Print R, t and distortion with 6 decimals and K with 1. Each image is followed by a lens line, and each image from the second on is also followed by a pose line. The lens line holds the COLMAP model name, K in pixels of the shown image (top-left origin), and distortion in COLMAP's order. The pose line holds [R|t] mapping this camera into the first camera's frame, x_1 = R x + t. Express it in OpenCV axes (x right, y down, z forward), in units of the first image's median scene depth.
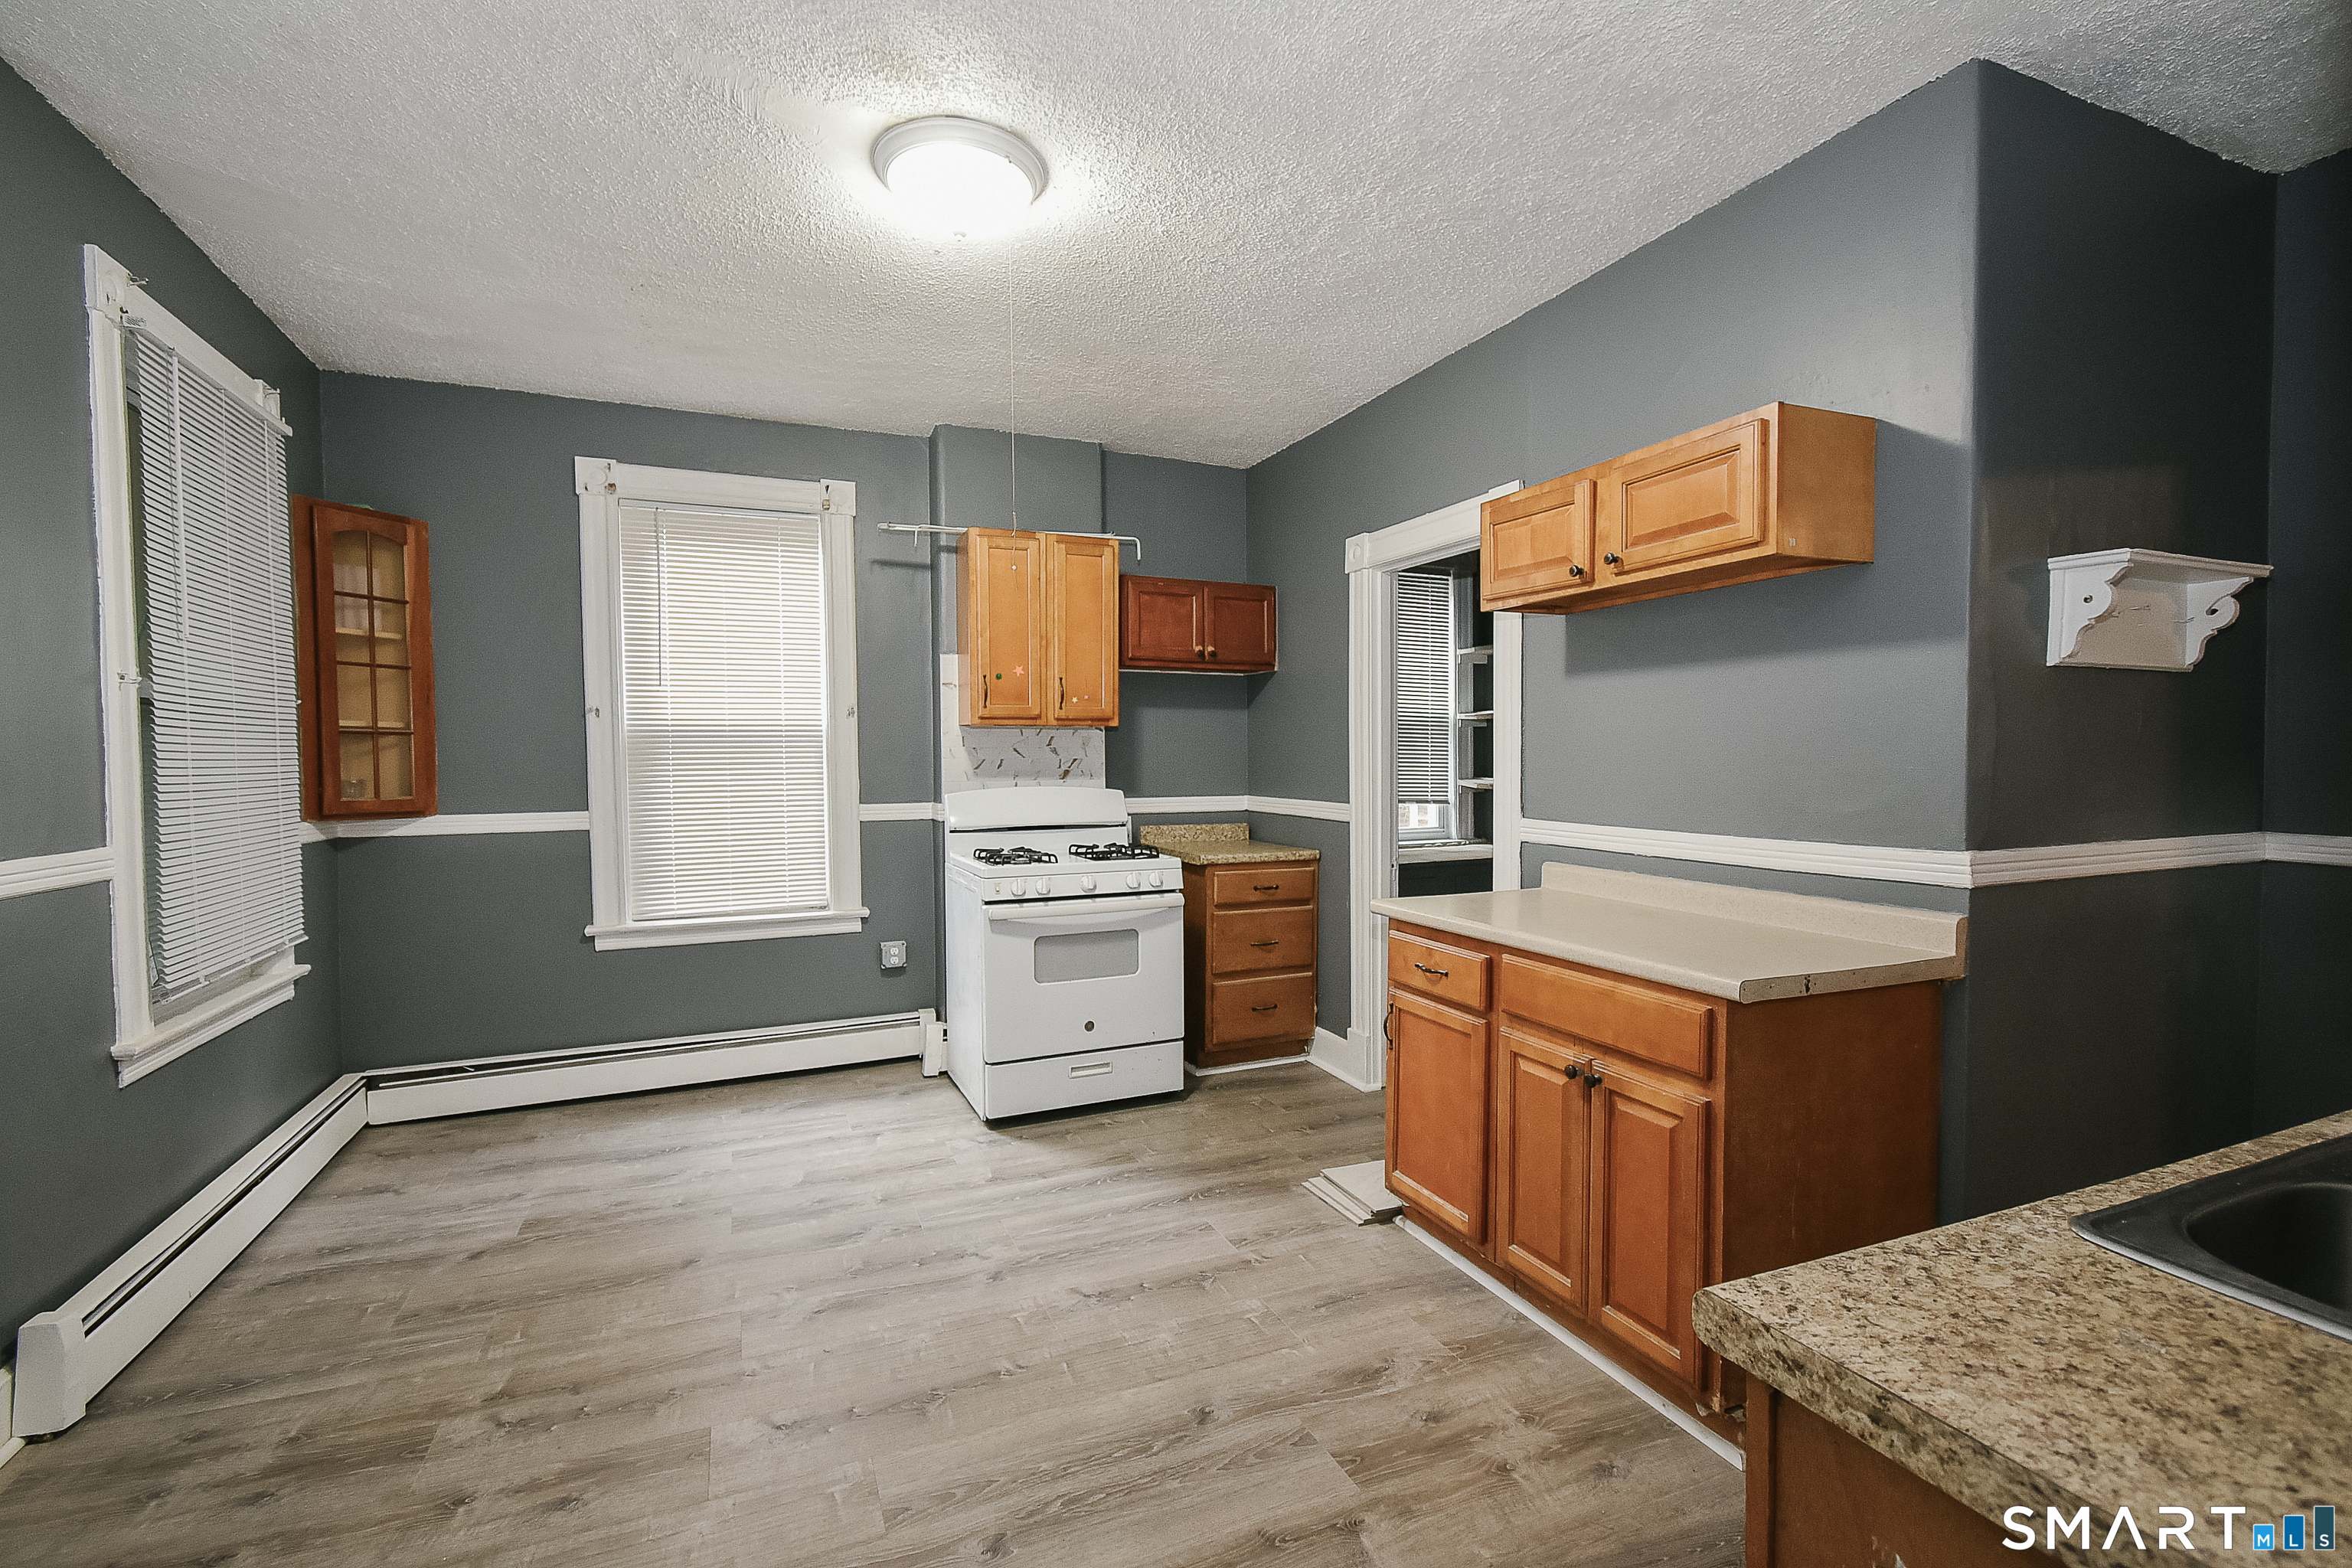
lens RADIAL K [[1036.4, 0, 1176.0], [0, 1036.4, 784.0], [0, 0, 1]] dist [0.003211, -0.000742]
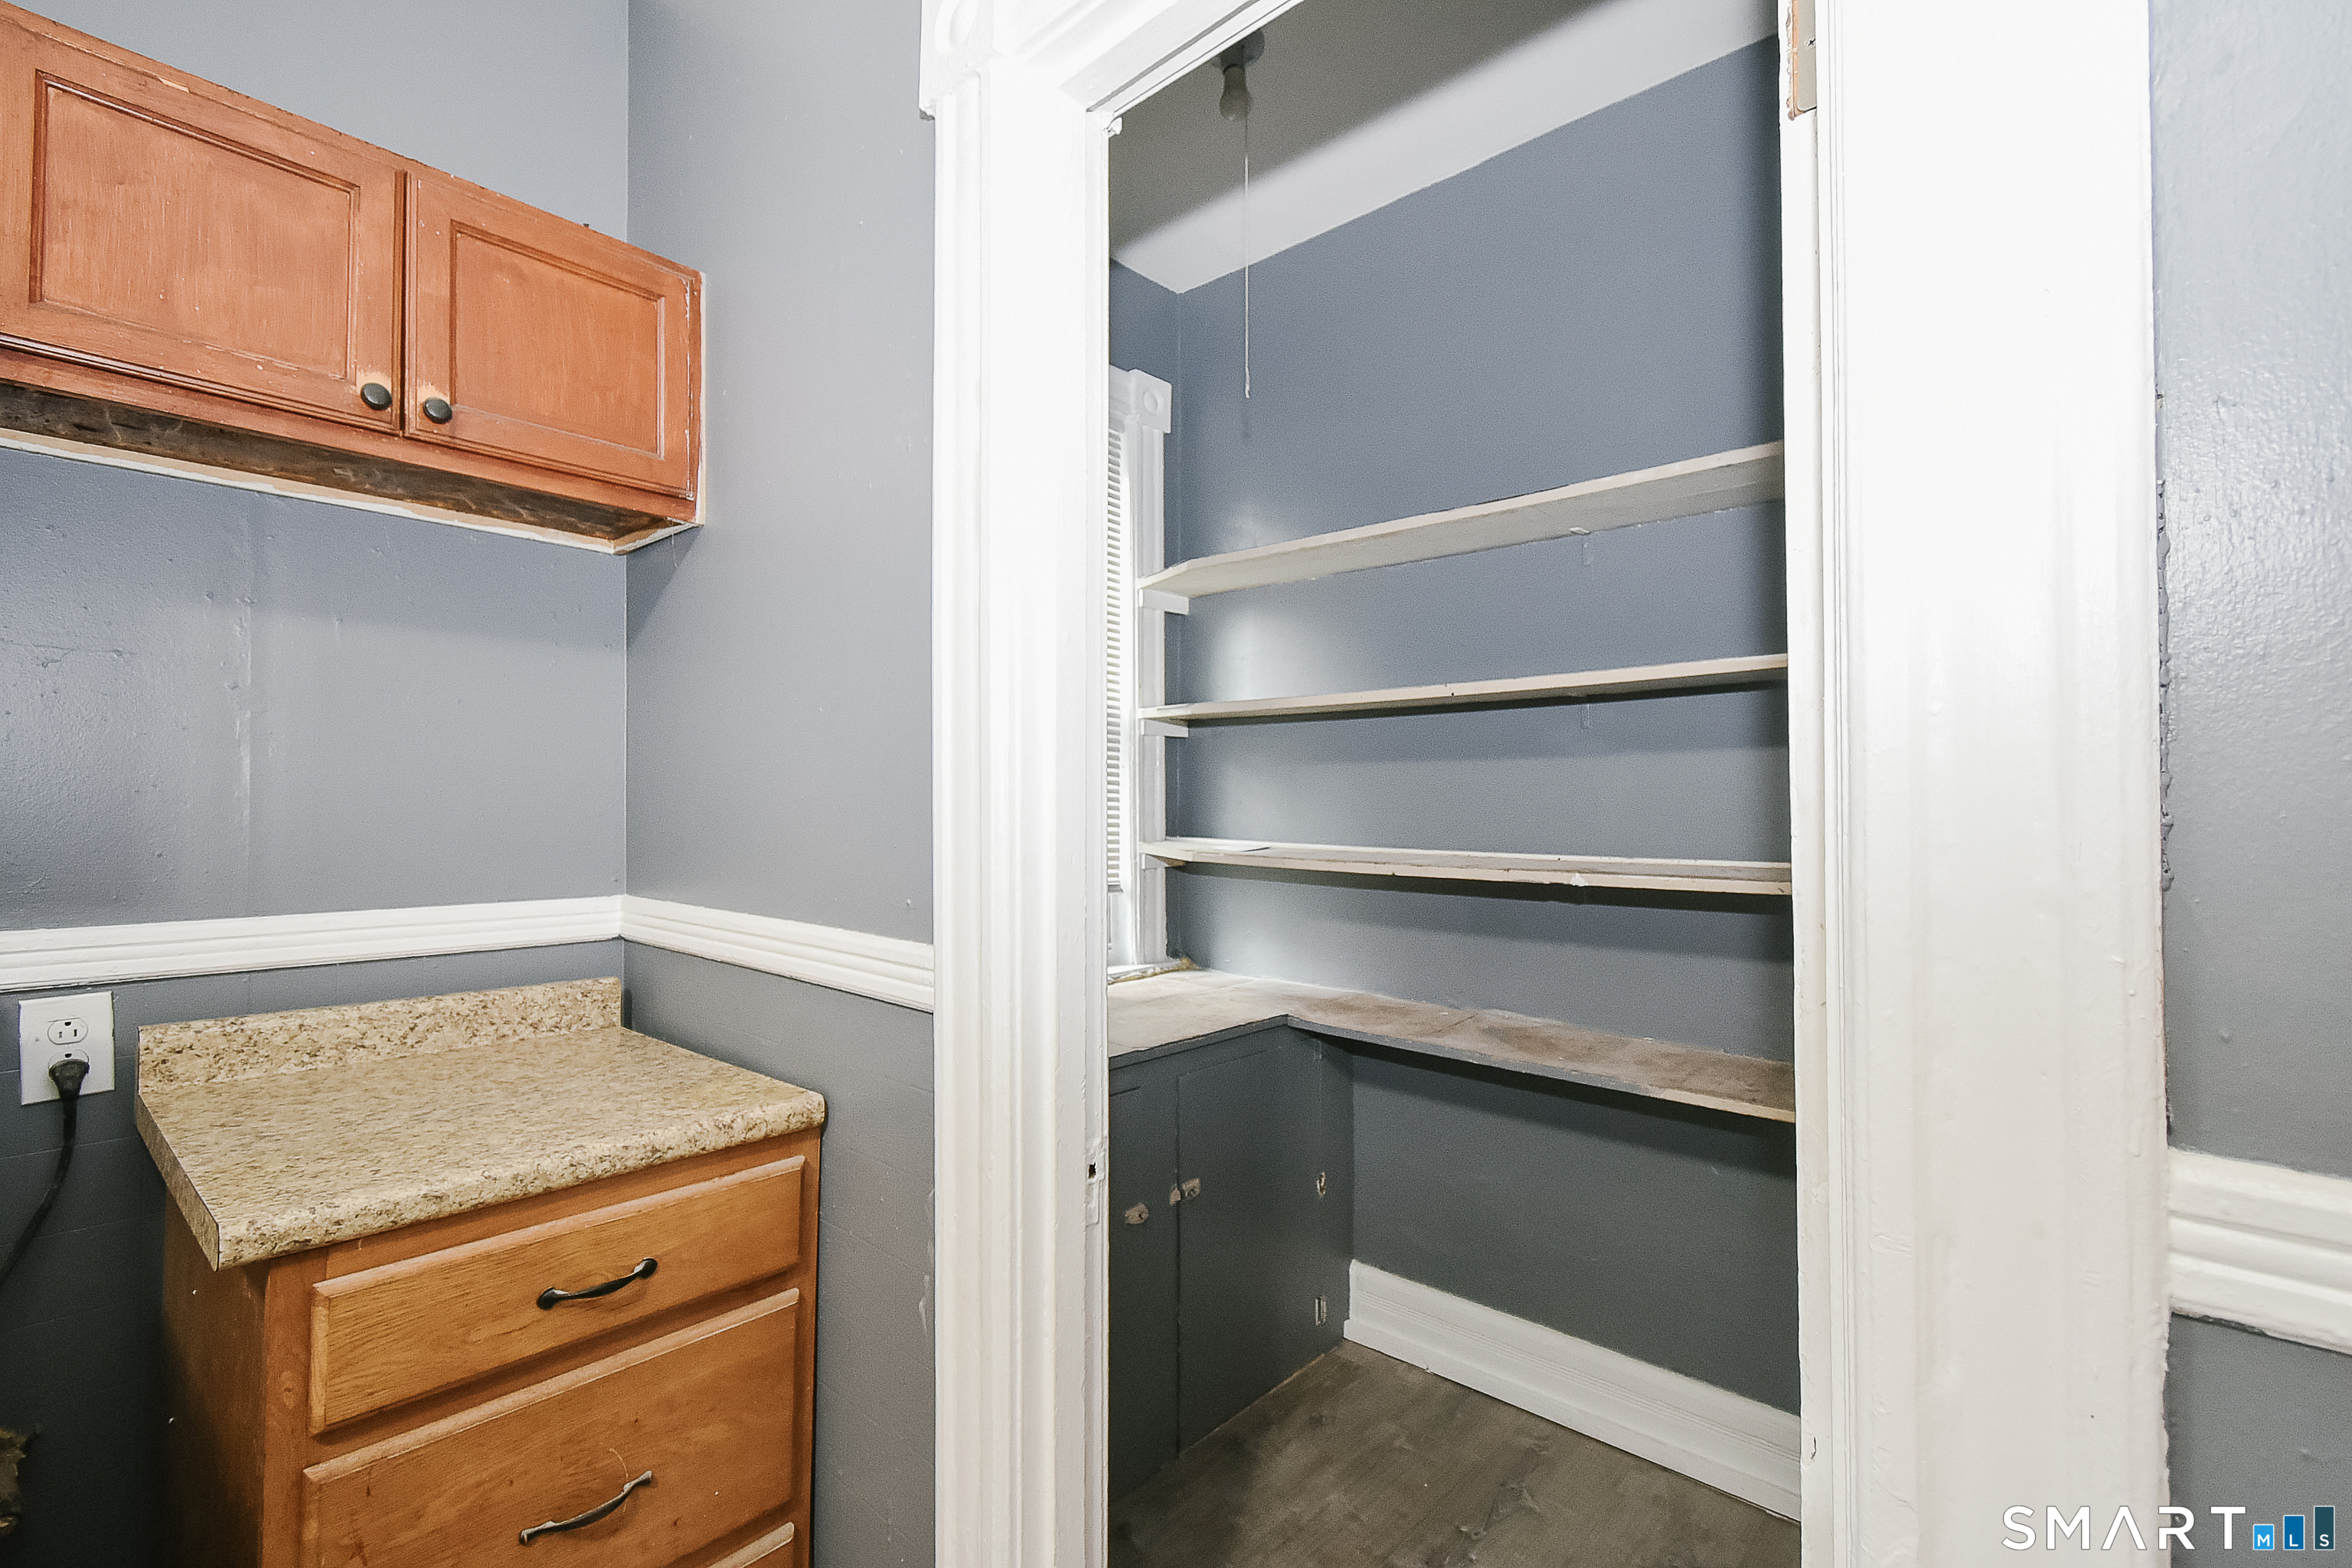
lens RADIAL K [[1018.8, 0, 1166.1], [0, 1018.8, 792.5], [0, 0, 1]] dist [-0.000563, -0.000198]
pose [[0.912607, 0.012885, 0.408635, 0.128848], [0.004820, 0.999095, -0.042266, -0.010597], [-0.408810, 0.040542, 0.911719, 0.826286]]
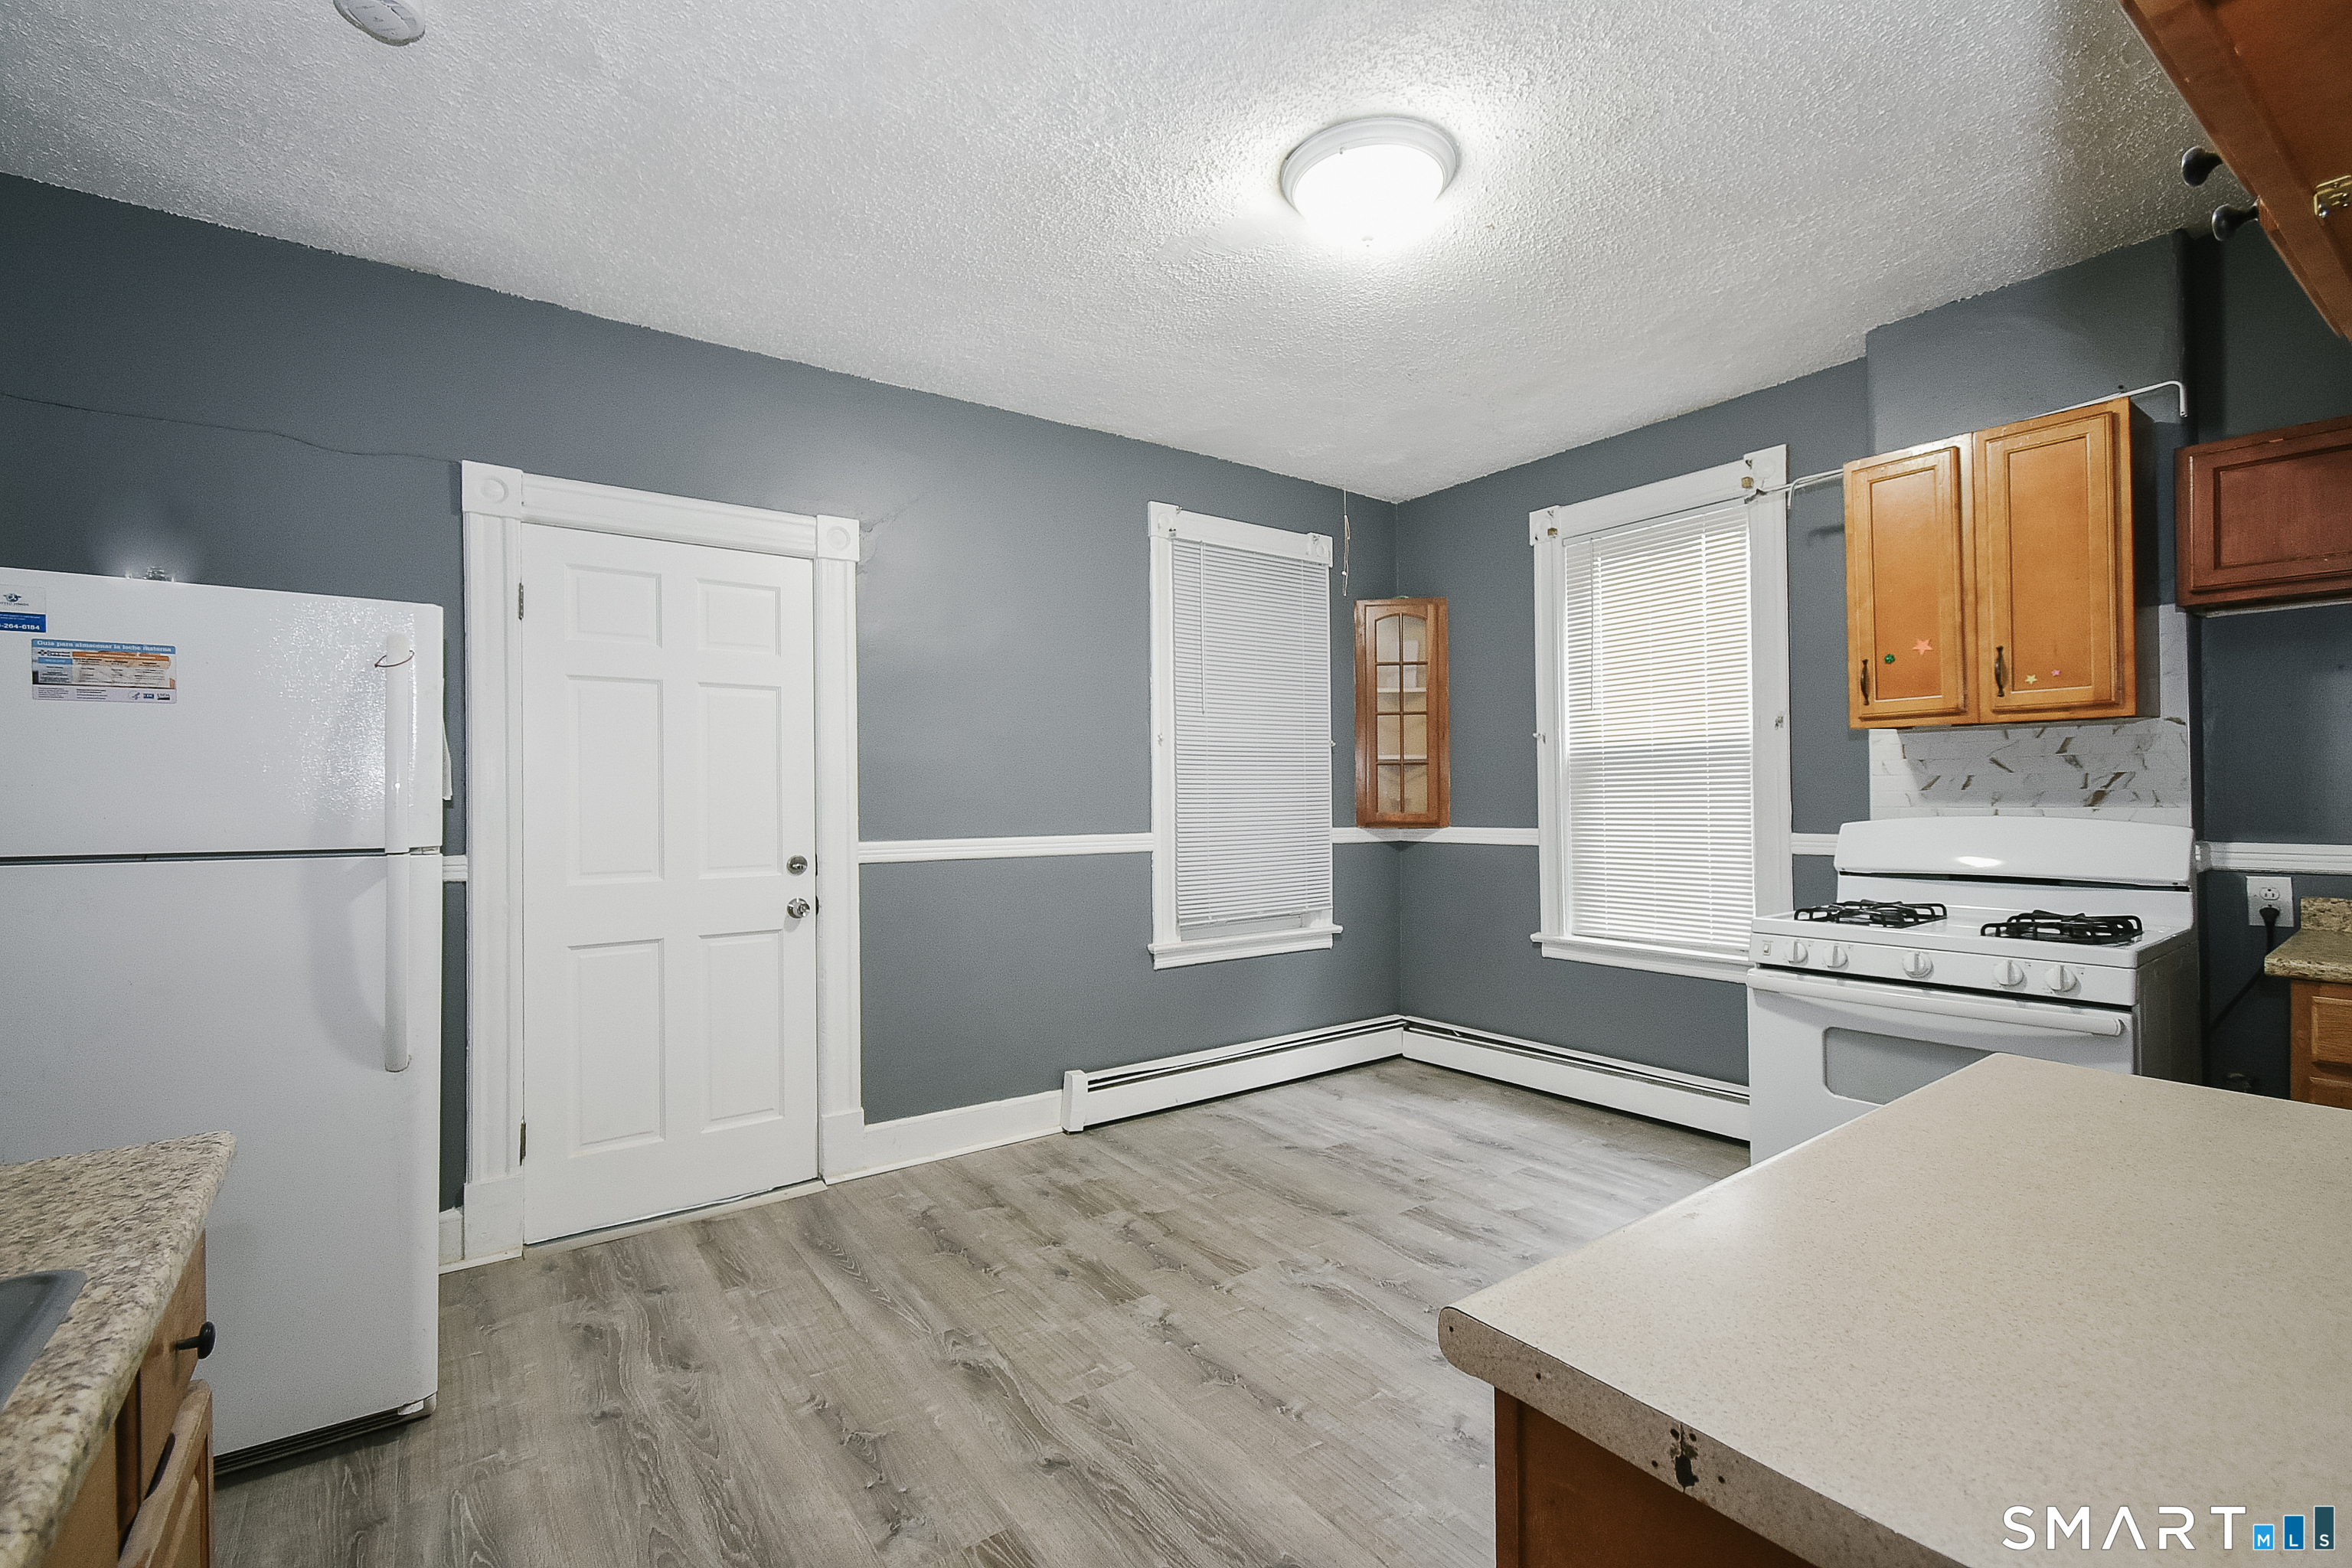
lens RADIAL K [[1041.1, 0, 1176.0], [0, 1041.1, 784.0], [0, 0, 1]] dist [0.005903, -0.000122]
pose [[0.212958, -0.007875, -0.977030, 0.468392], [-0.014838, 0.999826, -0.011293, -0.003240], [0.976949, 0.016902, 0.212804, 0.412885]]
